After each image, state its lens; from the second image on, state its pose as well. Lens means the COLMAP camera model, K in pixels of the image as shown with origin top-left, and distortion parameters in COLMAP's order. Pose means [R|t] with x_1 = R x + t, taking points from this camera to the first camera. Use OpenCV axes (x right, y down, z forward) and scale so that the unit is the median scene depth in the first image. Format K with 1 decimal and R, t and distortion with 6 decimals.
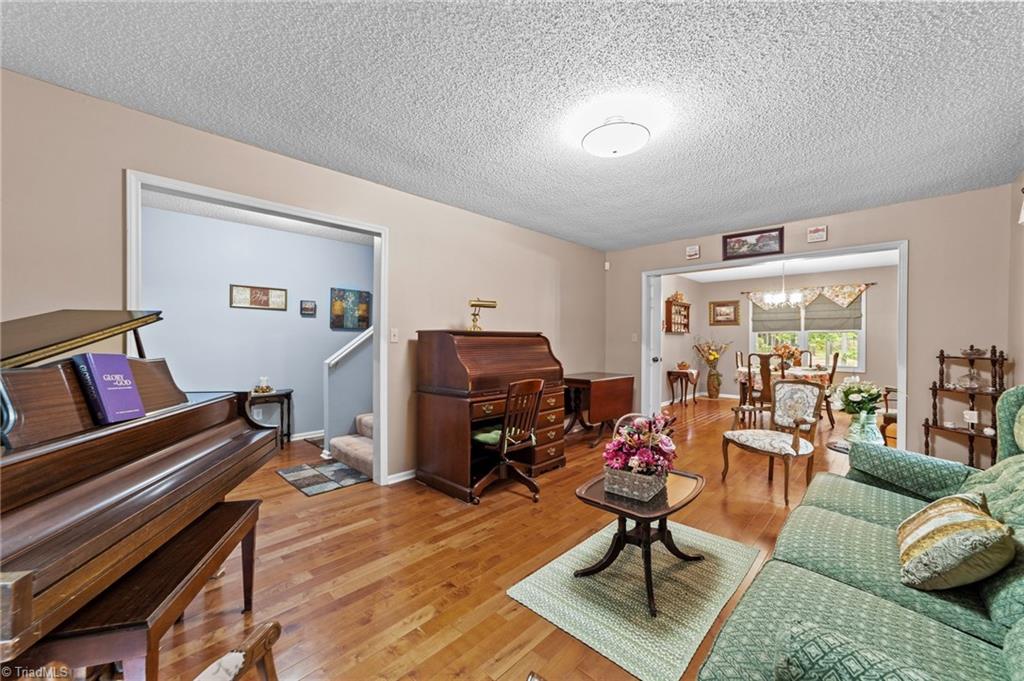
lens RADIAL K [[395.7, 0, 507.9], [0, 395.7, 342.3], [0, 0, 1]] dist [0.001295, 0.000133]
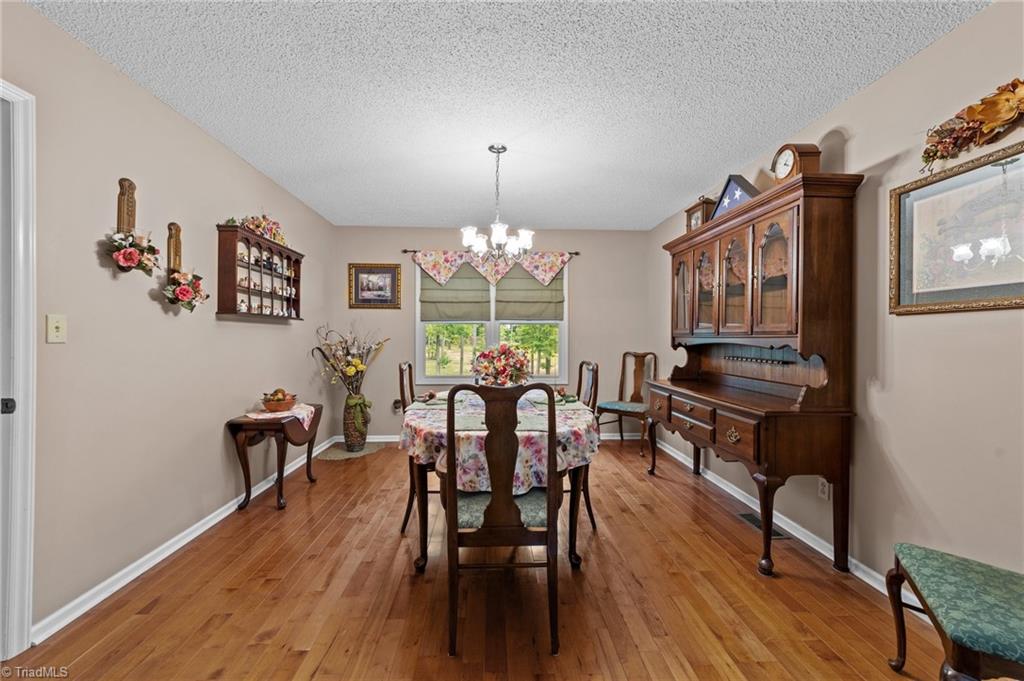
lens RADIAL K [[395.7, 0, 510.6], [0, 395.7, 339.0], [0, 0, 1]] dist [0.001295, 0.000133]
pose [[0.680138, -0.004224, 0.733072, 0.292627], [0.002679, 0.999991, 0.003277, -0.002794], [-0.733079, -0.000264, 0.680144, 0.525794]]
